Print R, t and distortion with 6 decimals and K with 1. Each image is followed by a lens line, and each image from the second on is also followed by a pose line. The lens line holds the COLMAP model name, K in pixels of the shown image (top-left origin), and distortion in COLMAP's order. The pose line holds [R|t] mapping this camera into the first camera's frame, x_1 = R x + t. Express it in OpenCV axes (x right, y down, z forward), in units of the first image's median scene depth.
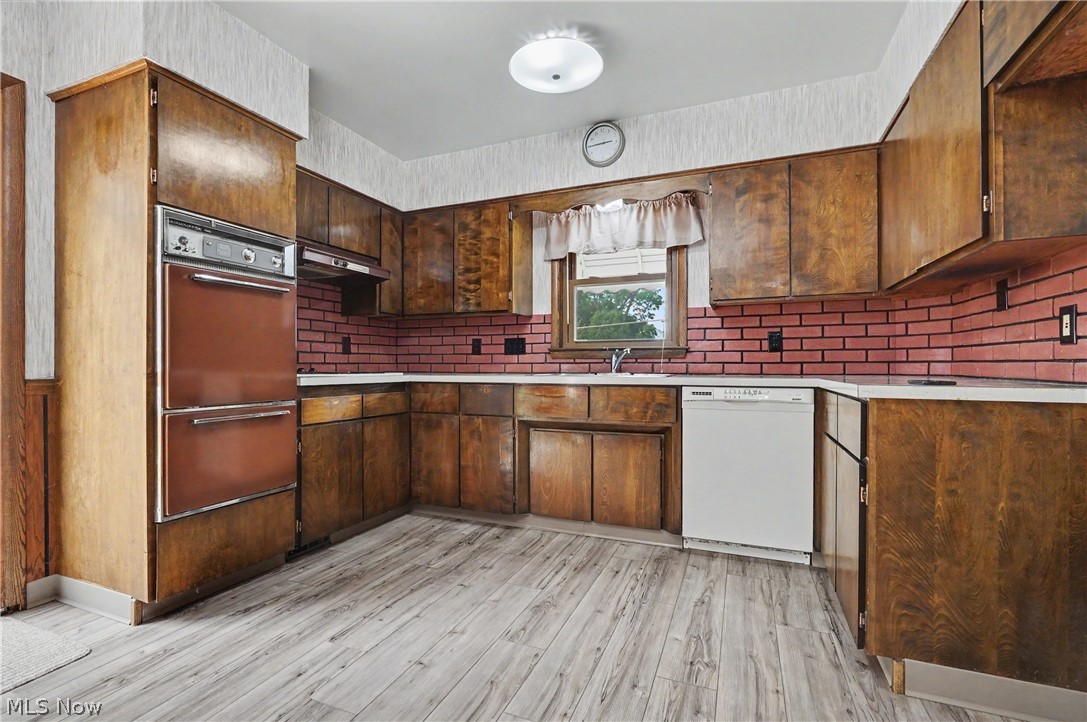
lens RADIAL K [[492.6, 0, 545.3], [0, 492.6, 365.8], [0, 0, 1]] dist [-0.009905, 0.000262]
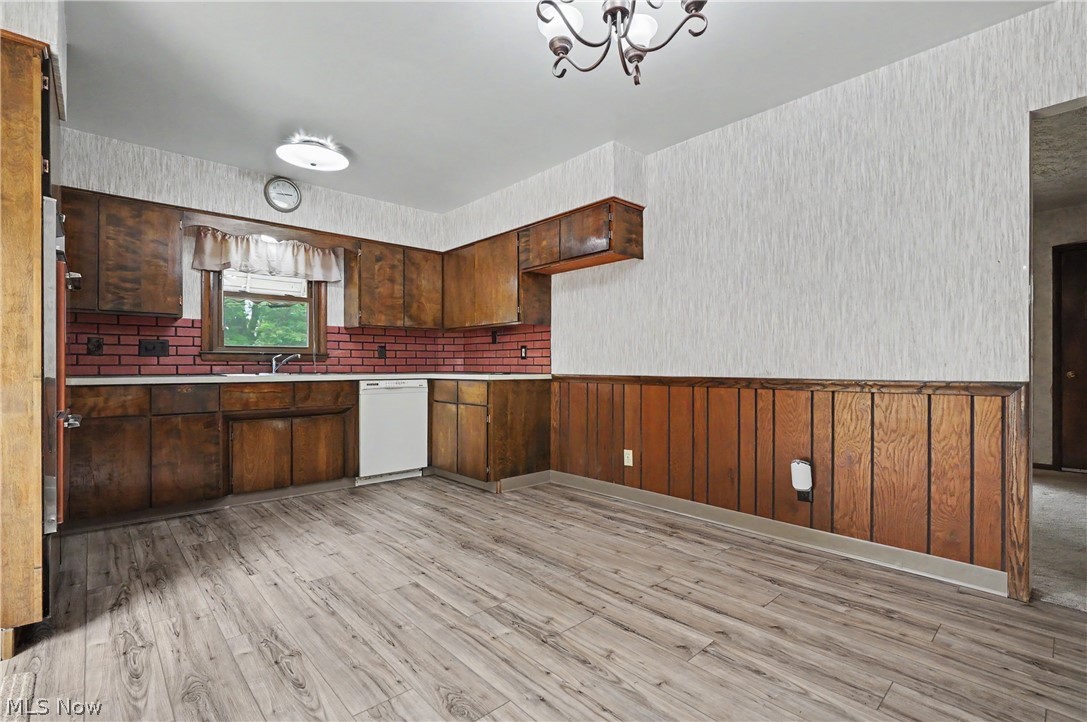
lens RADIAL K [[492.6, 0, 545.3], [0, 492.6, 365.8], [0, 0, 1]] dist [-0.009905, 0.000262]
pose [[0.426530, 0.000967, 0.904473, -0.839957], [0.000935, 0.999998, -0.001510, -0.001715], [-0.904473, 0.001490, 0.426528, -0.184606]]
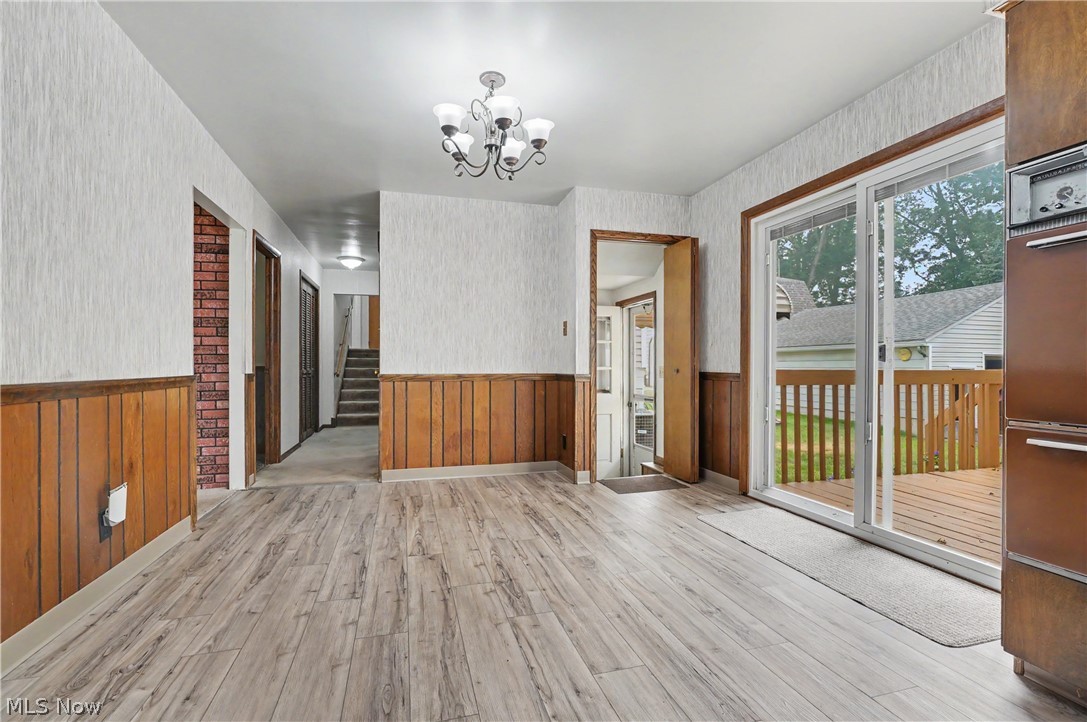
lens RADIAL K [[492.6, 0, 545.3], [0, 492.6, 365.8], [0, 0, 1]] dist [-0.009905, 0.000262]
pose [[-0.788456, 0.000513, -0.615091, 0.222897], [-0.001653, 0.999994, 0.002953, -0.001185], [0.615089, 0.003345, -0.788451, 0.793398]]
